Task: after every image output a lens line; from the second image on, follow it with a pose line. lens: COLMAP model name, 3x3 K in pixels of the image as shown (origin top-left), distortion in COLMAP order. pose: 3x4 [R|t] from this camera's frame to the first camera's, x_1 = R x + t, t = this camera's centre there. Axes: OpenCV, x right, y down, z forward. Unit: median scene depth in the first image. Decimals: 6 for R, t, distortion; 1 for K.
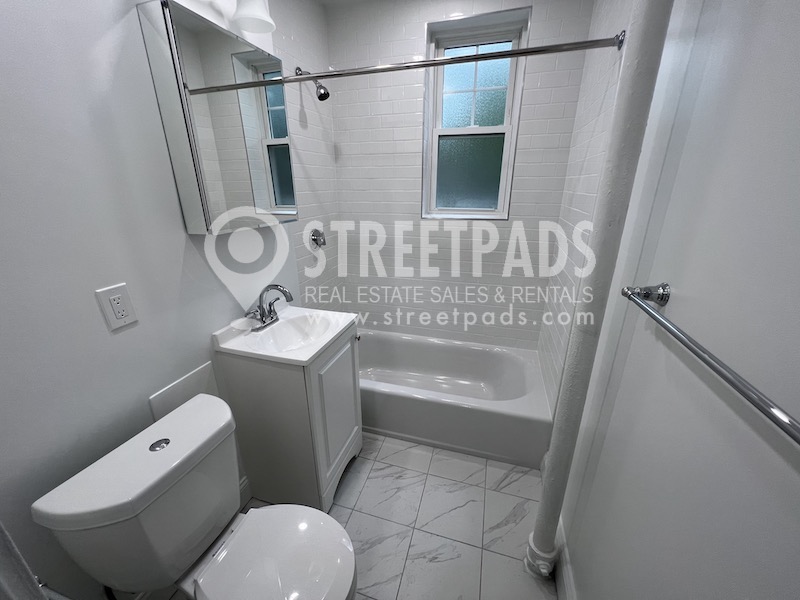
lens RADIAL K [[319.3, 0, 397.3], [0, 319.3, 297.6], [0, 0, 1]] dist [-0.001031, -0.000164]
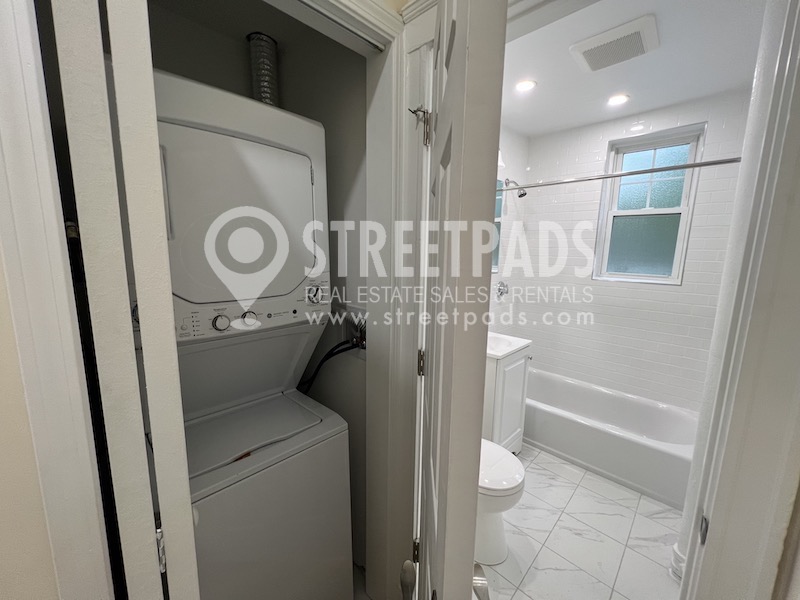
lens RADIAL K [[319.3, 0, 397.3], [0, 319.3, 297.6], [0, 0, 1]] dist [-0.001031, -0.000164]
pose [[0.886371, 0.092635, -0.453613, -0.026008], [-0.177104, 0.973100, -0.147342, 0.151042], [0.427762, 0.210936, 0.878934, -0.435403]]
